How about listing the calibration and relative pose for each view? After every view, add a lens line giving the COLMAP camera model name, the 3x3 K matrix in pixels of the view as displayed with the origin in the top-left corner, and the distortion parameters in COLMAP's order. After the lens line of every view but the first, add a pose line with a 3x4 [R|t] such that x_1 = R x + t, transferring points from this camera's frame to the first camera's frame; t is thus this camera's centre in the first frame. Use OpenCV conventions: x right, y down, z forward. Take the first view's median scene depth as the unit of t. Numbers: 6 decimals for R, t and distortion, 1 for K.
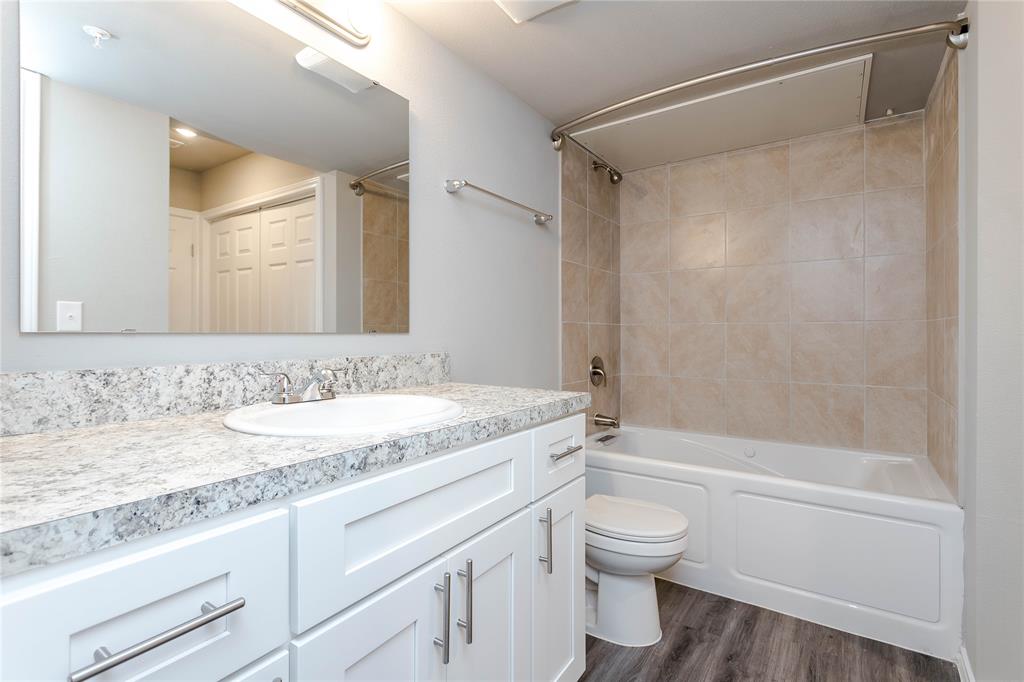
lens RADIAL K [[489.0, 0, 509.8], [0, 489.0, 336.6], [0, 0, 1]] dist [-0.005295, 0.002620]
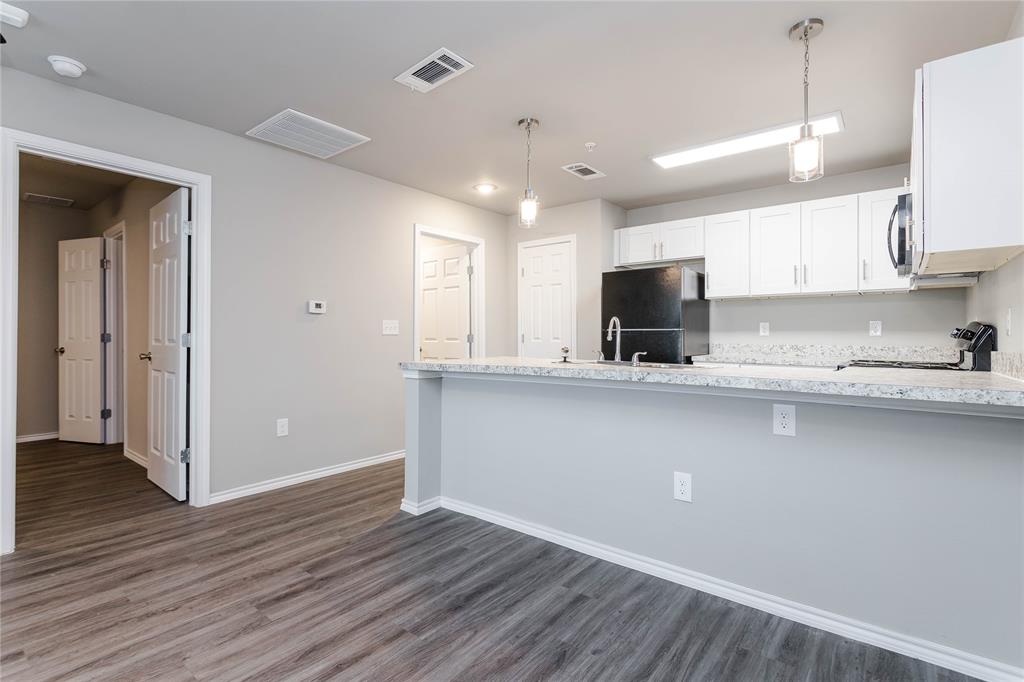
lens RADIAL K [[489.0, 0, 507.8], [0, 489.0, 335.8], [0, 0, 1]] dist [-0.005295, 0.002620]
pose [[-0.083050, 0.006749, -0.996523, 5.961288], [-0.014122, 0.999869, 0.007948, -0.019657], [0.996445, 0.014733, -0.082943, -1.289576]]
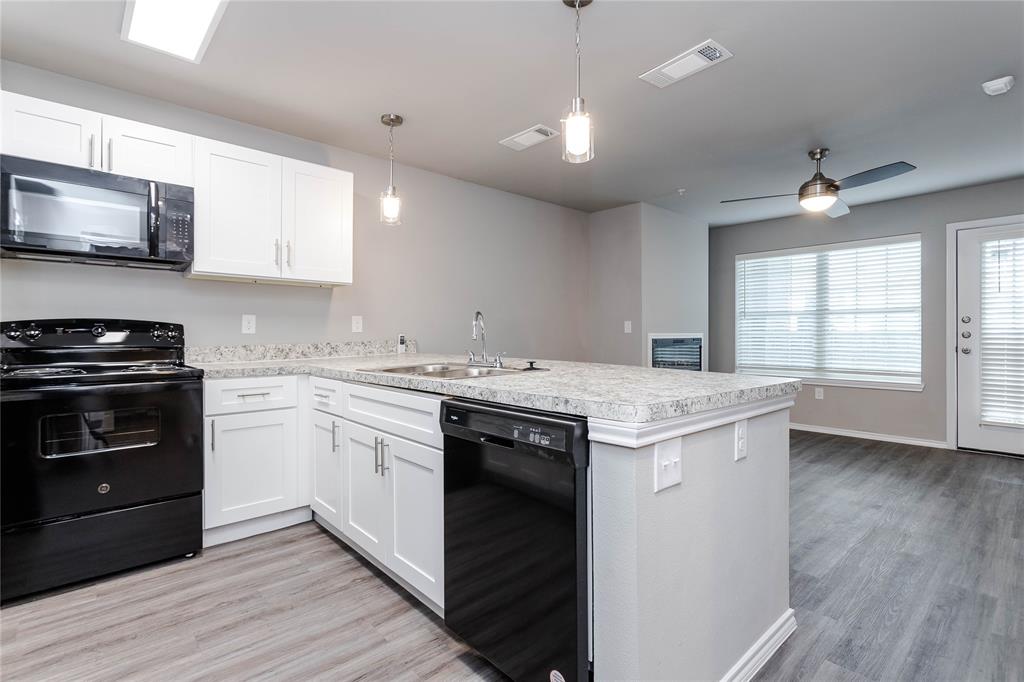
lens RADIAL K [[489.0, 0, 504.3], [0, 489.0, 333.4], [0, 0, 1]] dist [-0.005295, 0.002620]
pose [[0.243854, 0.008672, 0.969773, -1.801712], [0.011127, 0.999869, -0.011739, 0.037022], [-0.969748, 0.013653, 0.243726, -1.760890]]
